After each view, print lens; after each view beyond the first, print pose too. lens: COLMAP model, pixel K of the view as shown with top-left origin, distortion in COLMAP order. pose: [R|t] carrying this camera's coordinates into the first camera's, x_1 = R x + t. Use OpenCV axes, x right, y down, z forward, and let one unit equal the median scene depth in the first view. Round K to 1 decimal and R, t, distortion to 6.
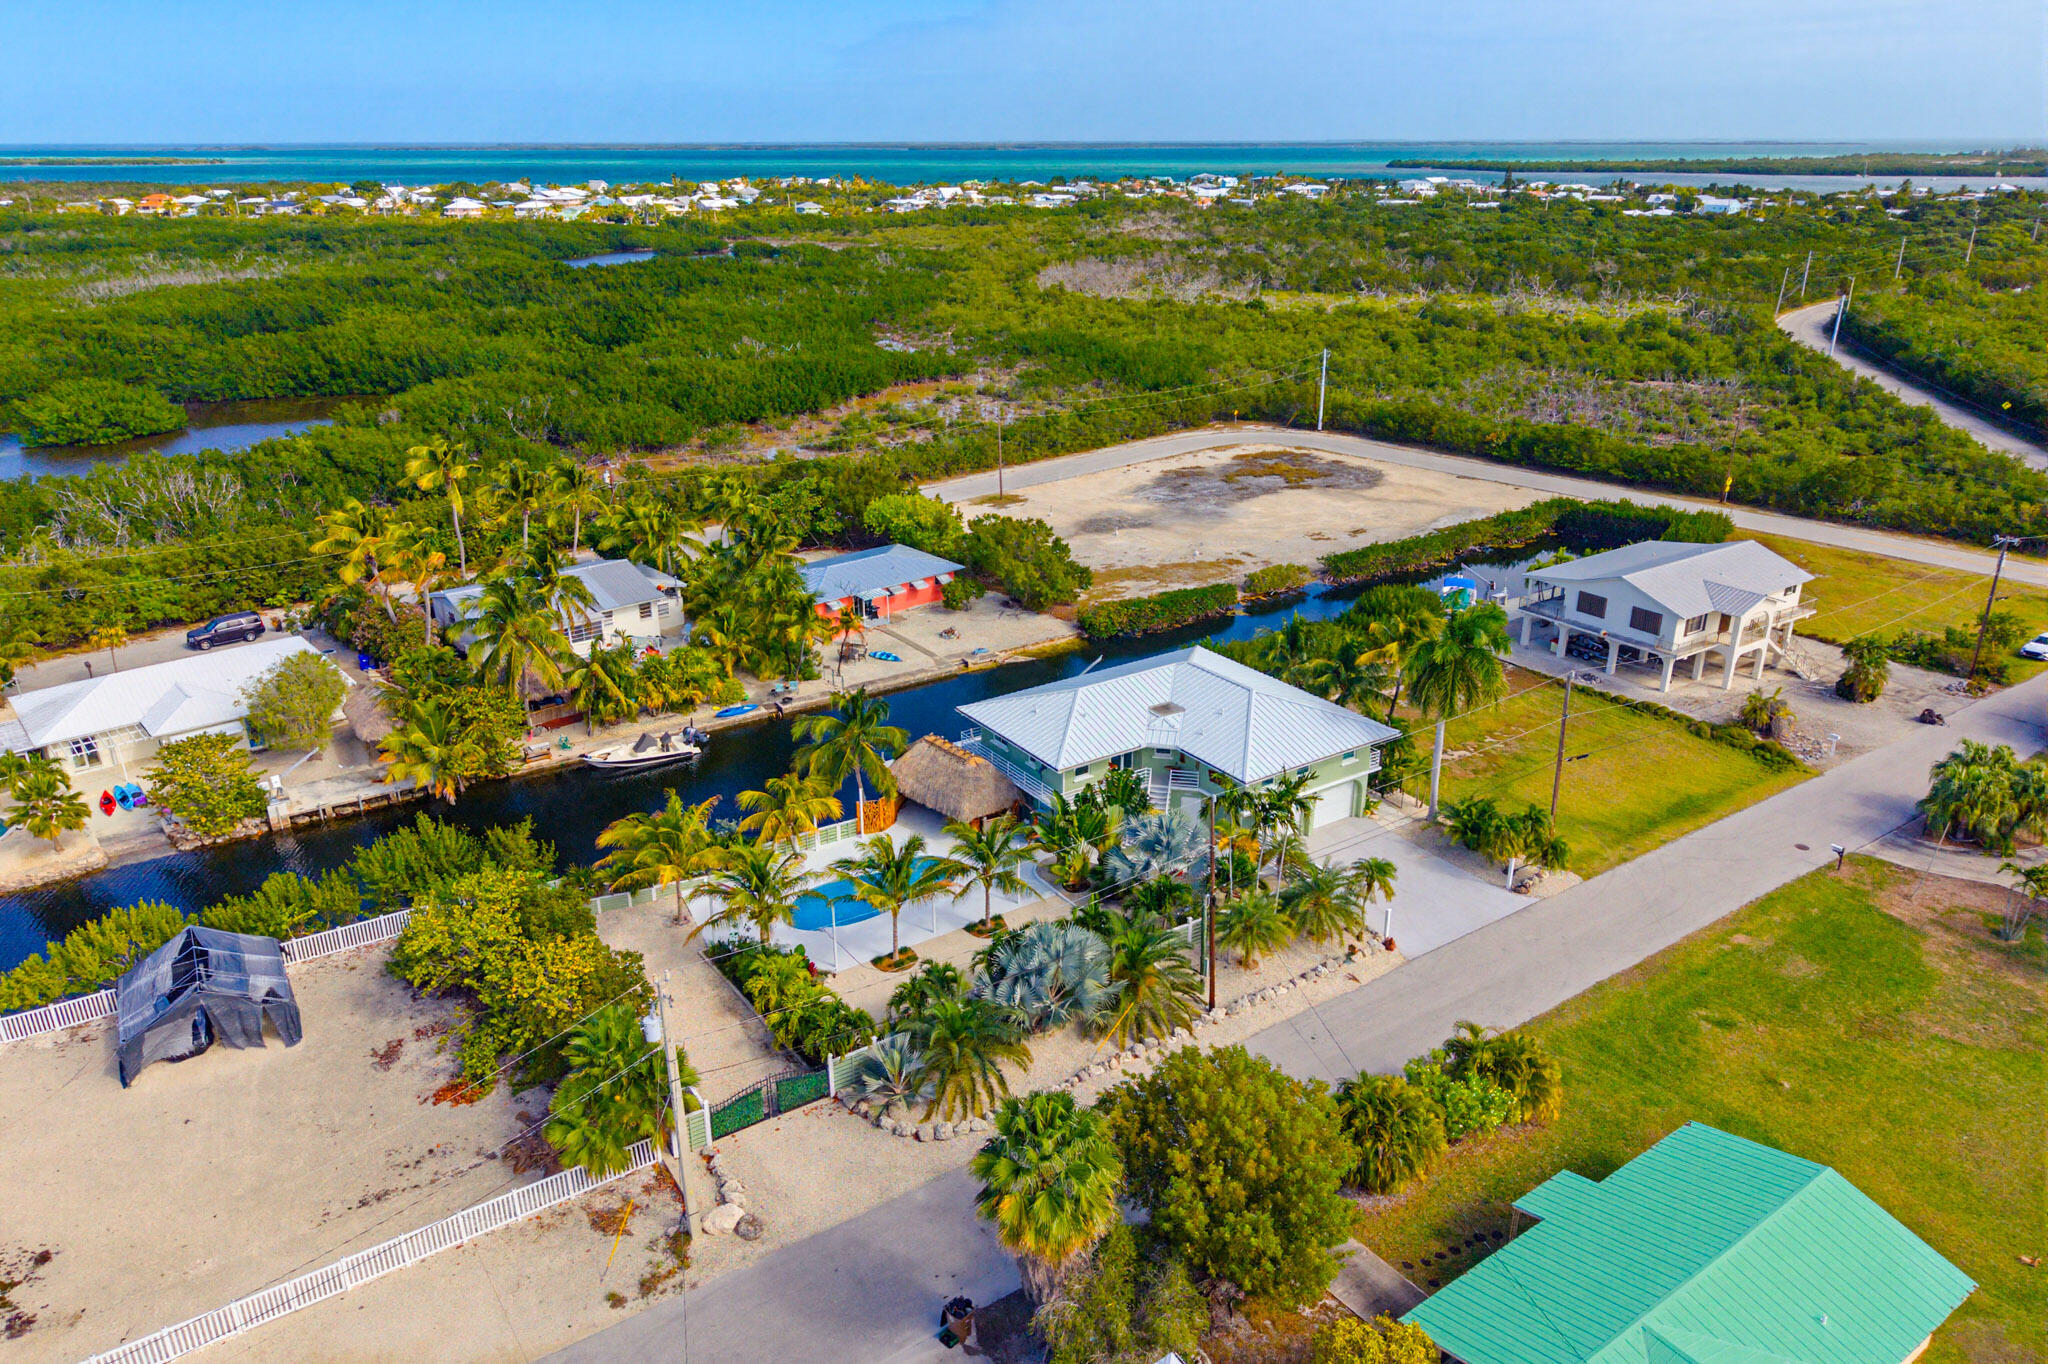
lens RADIAL K [[1293.8, 0, 981.9], [0, 1293.8, 680.6], [0, 0, 1]] dist [0.029266, -0.028400]
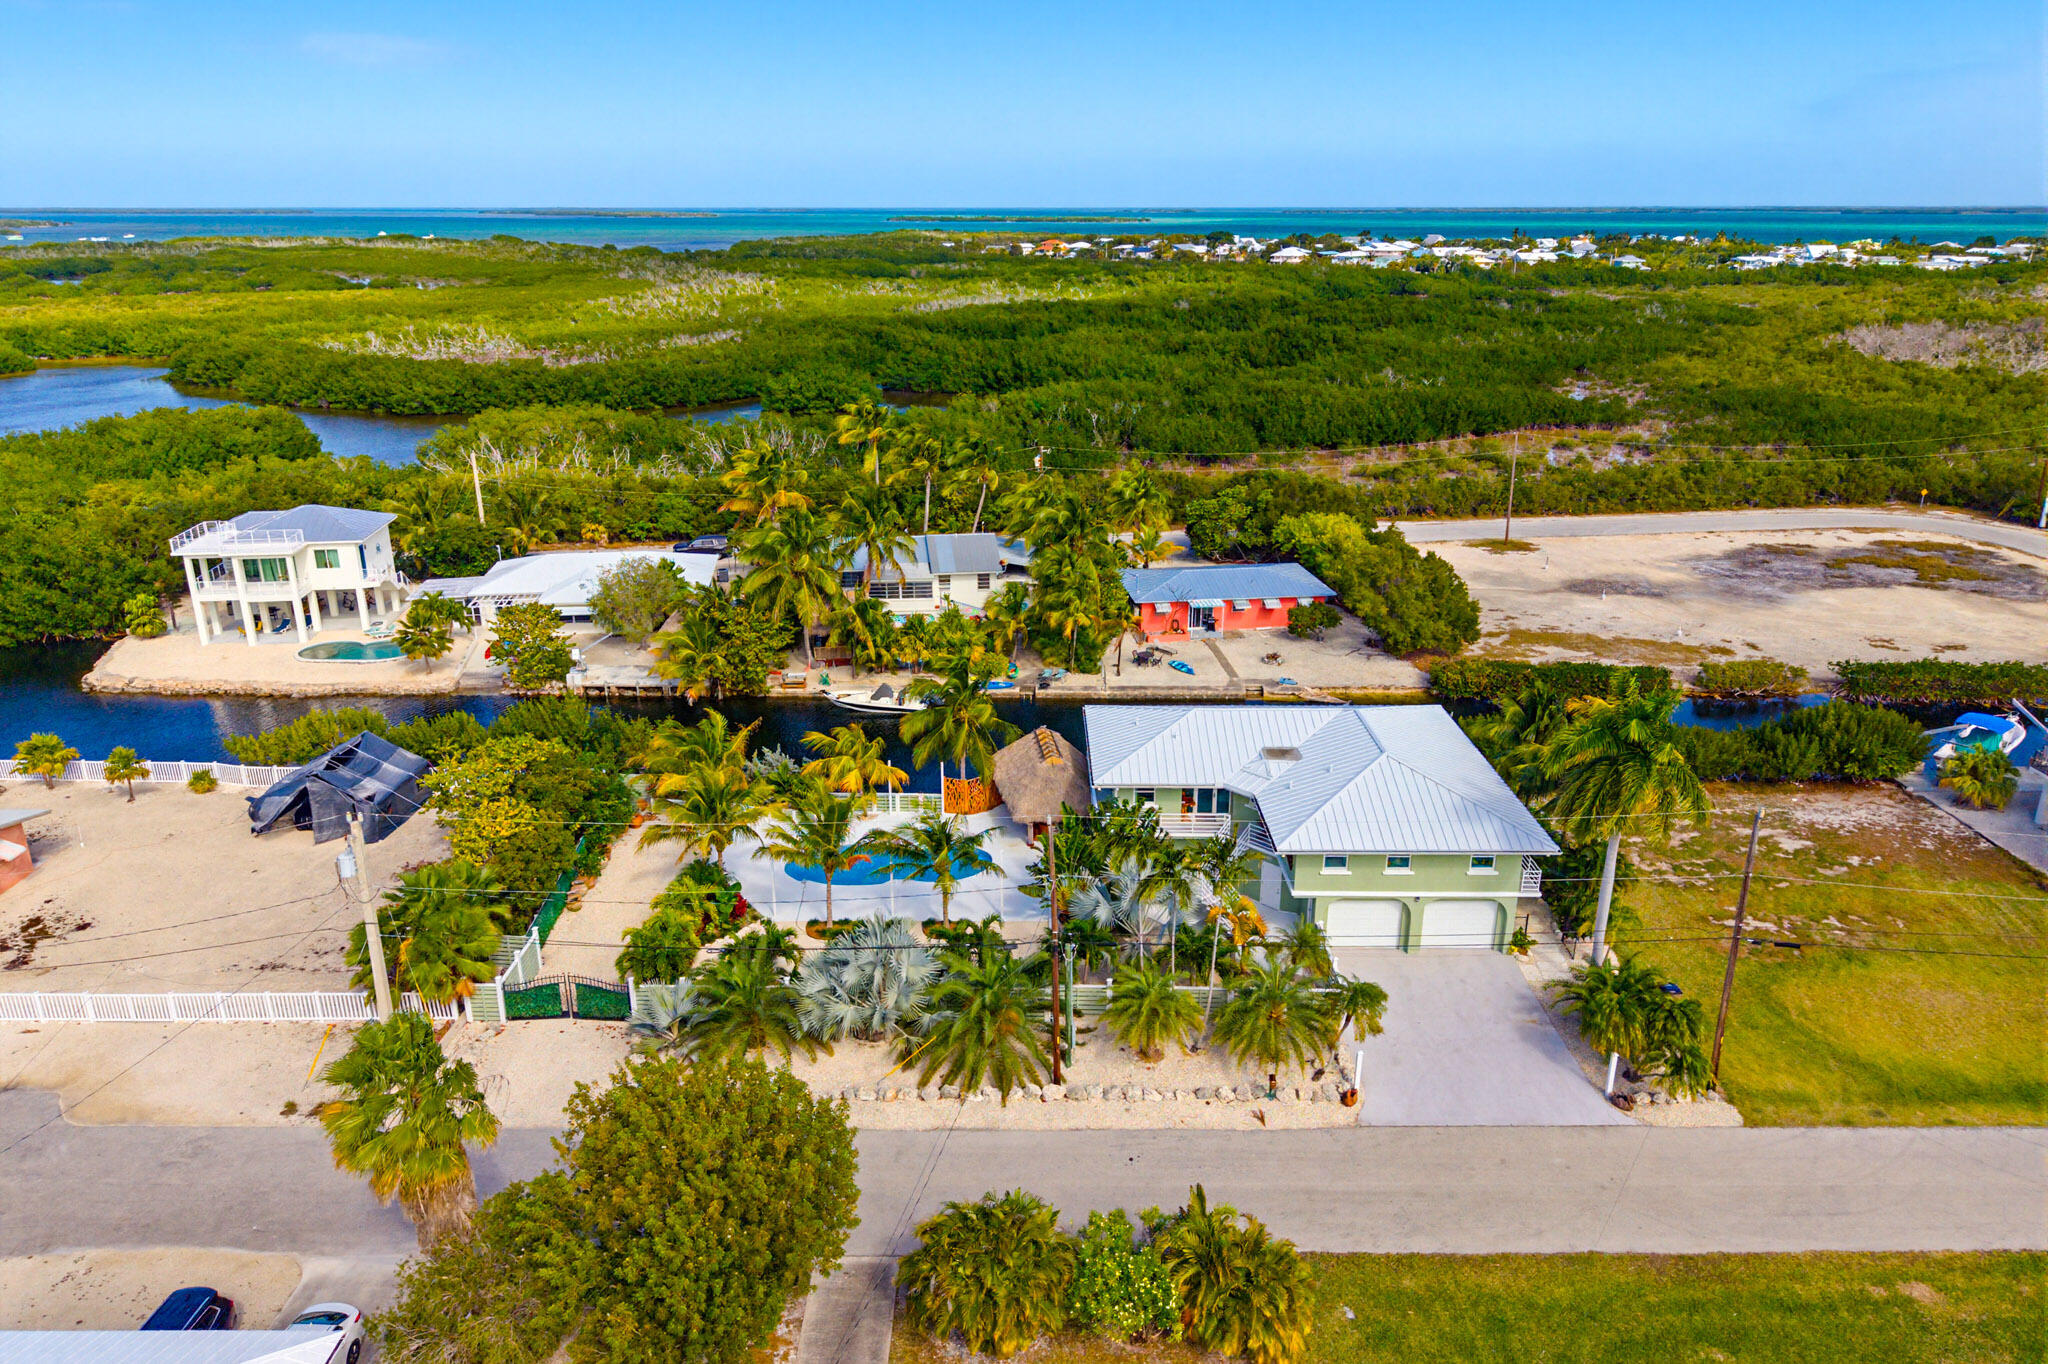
lens RADIAL K [[1293.8, 0, 981.9], [0, 1293.8, 680.6], [0, 0, 1]] dist [0.029266, -0.028400]
pose [[0.844084, 0.191839, -0.500719, 0.311336], [-0.207916, 0.977849, 0.024146, -0.002011], [0.494260, 0.083726, 0.865273, 0.160663]]
